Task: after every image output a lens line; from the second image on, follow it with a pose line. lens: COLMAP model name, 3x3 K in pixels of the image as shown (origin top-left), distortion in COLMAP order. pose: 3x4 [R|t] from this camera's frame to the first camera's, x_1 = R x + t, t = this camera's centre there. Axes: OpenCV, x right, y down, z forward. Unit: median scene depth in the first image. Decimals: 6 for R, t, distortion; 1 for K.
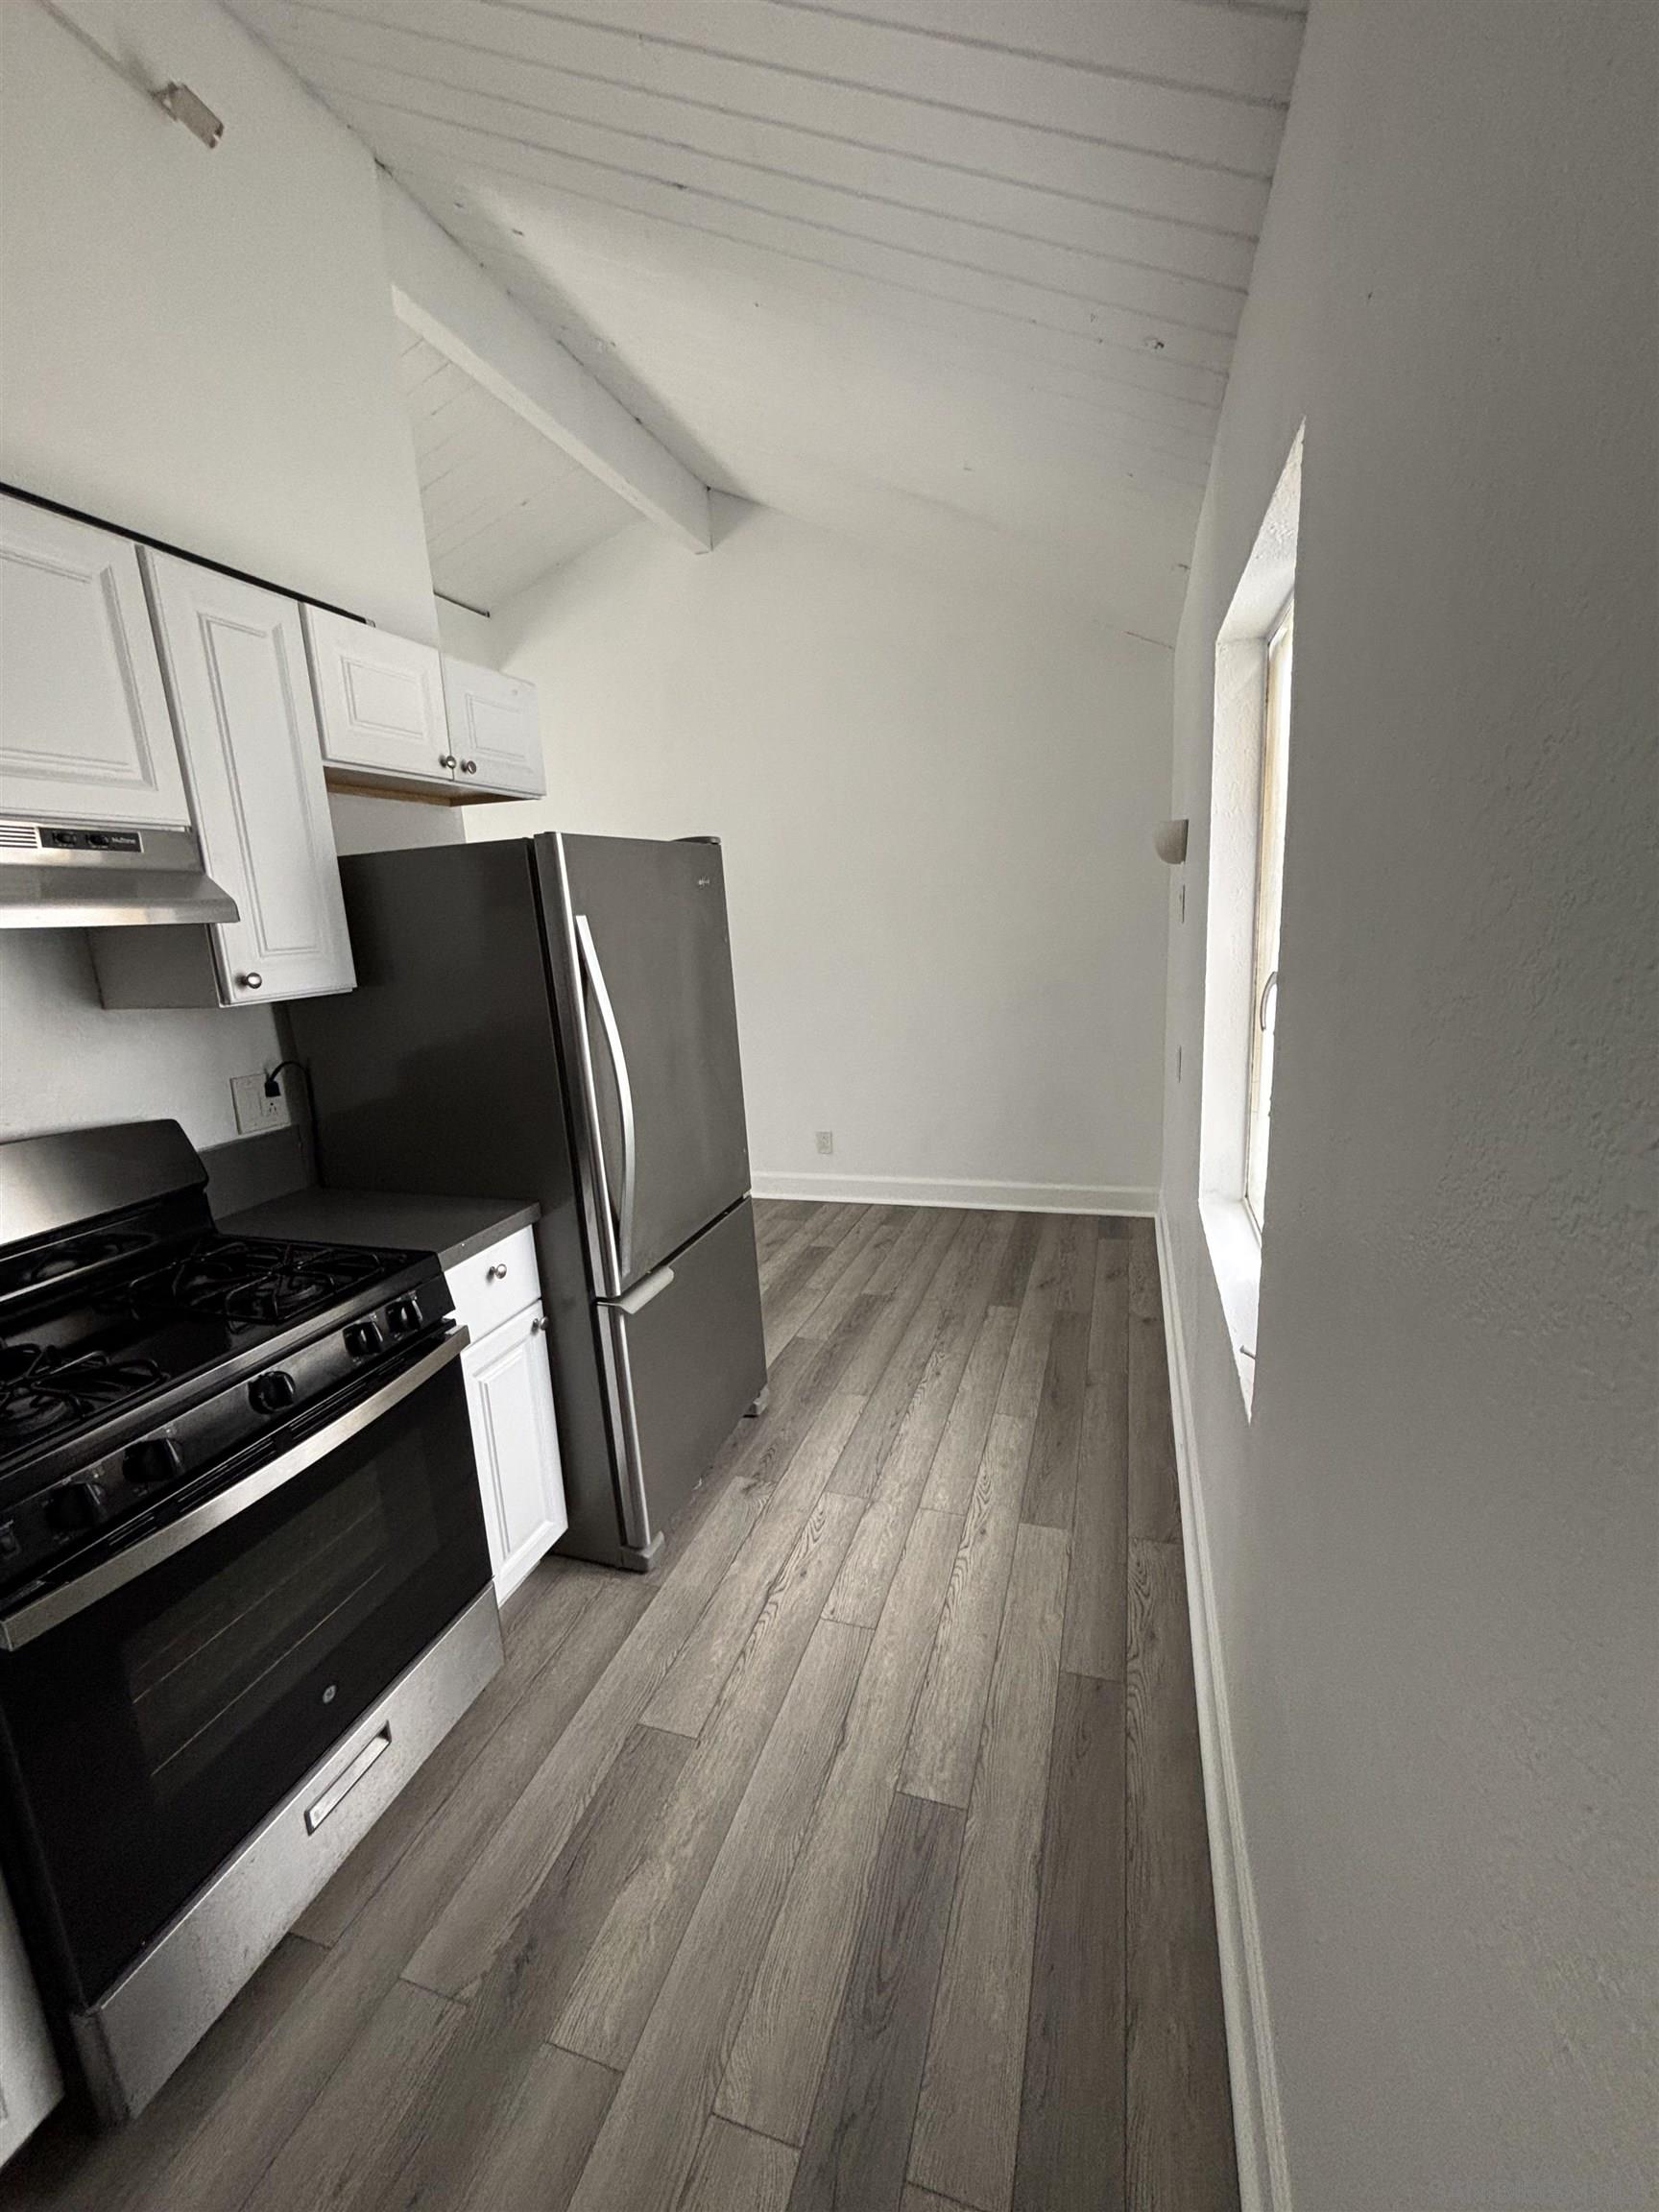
lens RADIAL K [[890.7, 0, 832.2], [0, 890.7, 1103.4], [0, 0, 1]] dist [0.003628, 0.000049]
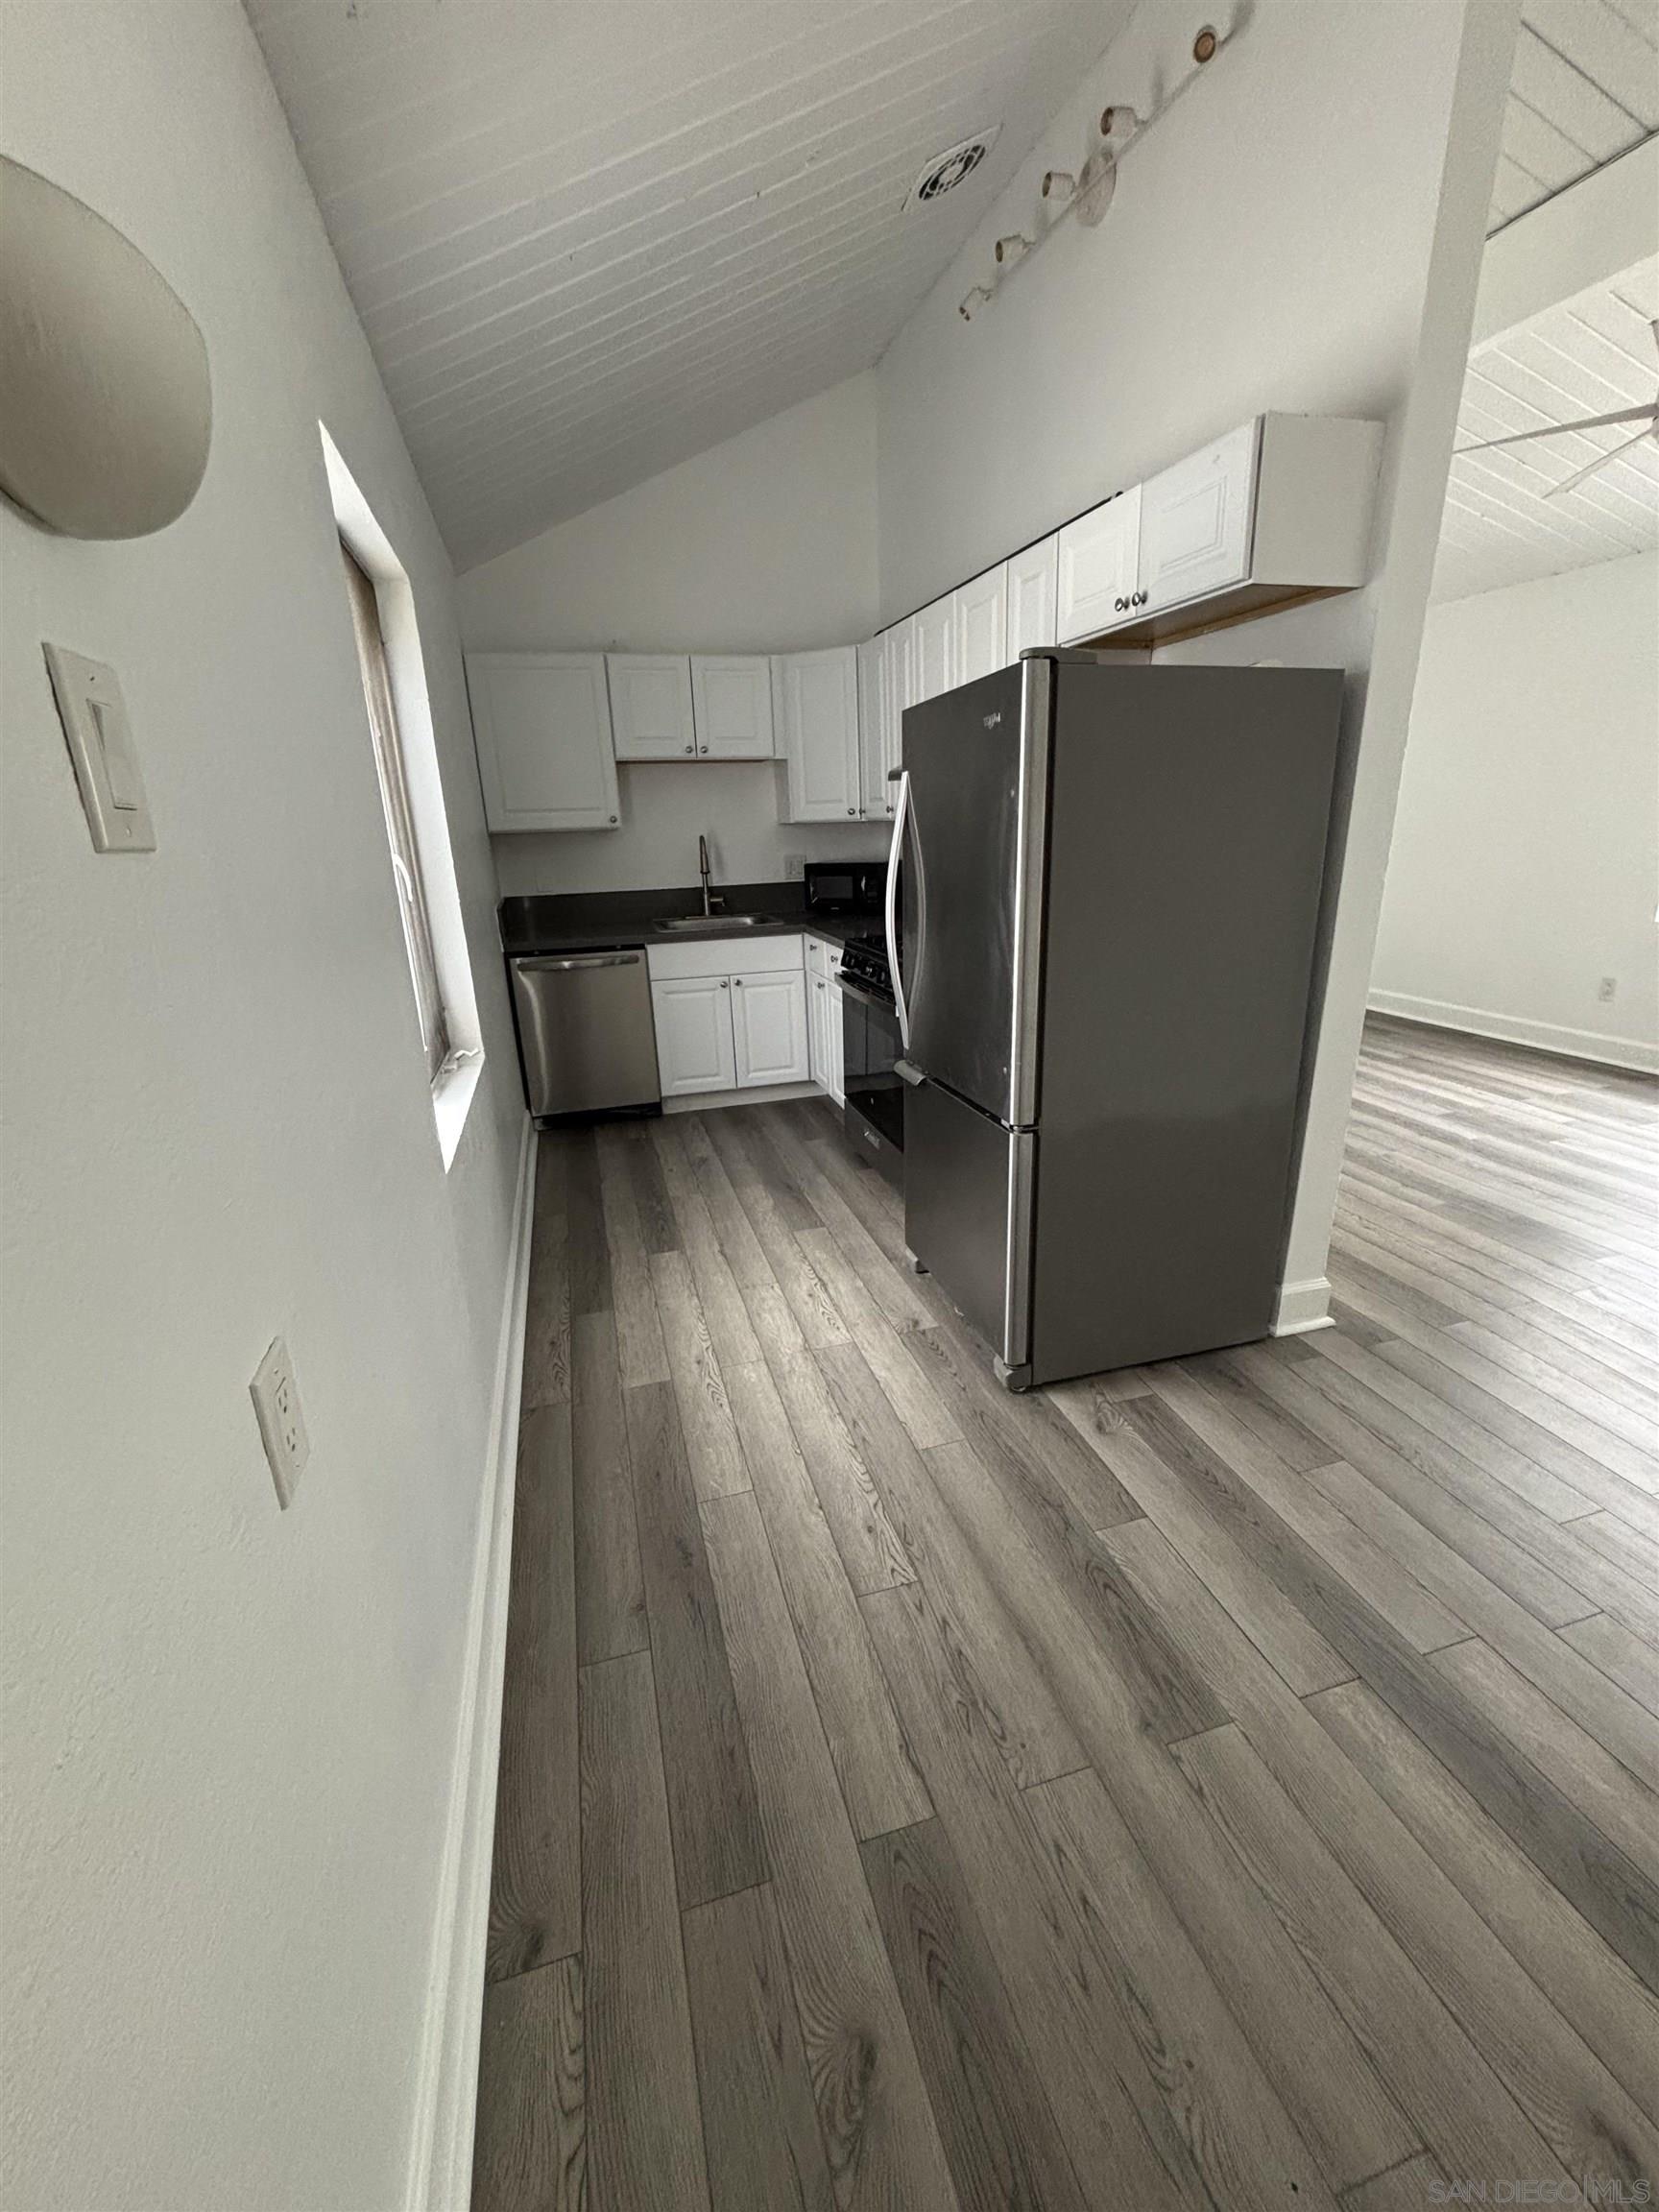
lens RADIAL K [[890.7, 0, 830.7], [0, 890.7, 1109.0], [0, 0, 1]] dist [0.003628, 0.000049]
pose [[-0.825395, 0.243281, -0.509448, 0.509370], [-0.052720, 0.865229, 0.498597, -0.346610], [0.562088, 0.438398, -0.701330, 1.688952]]
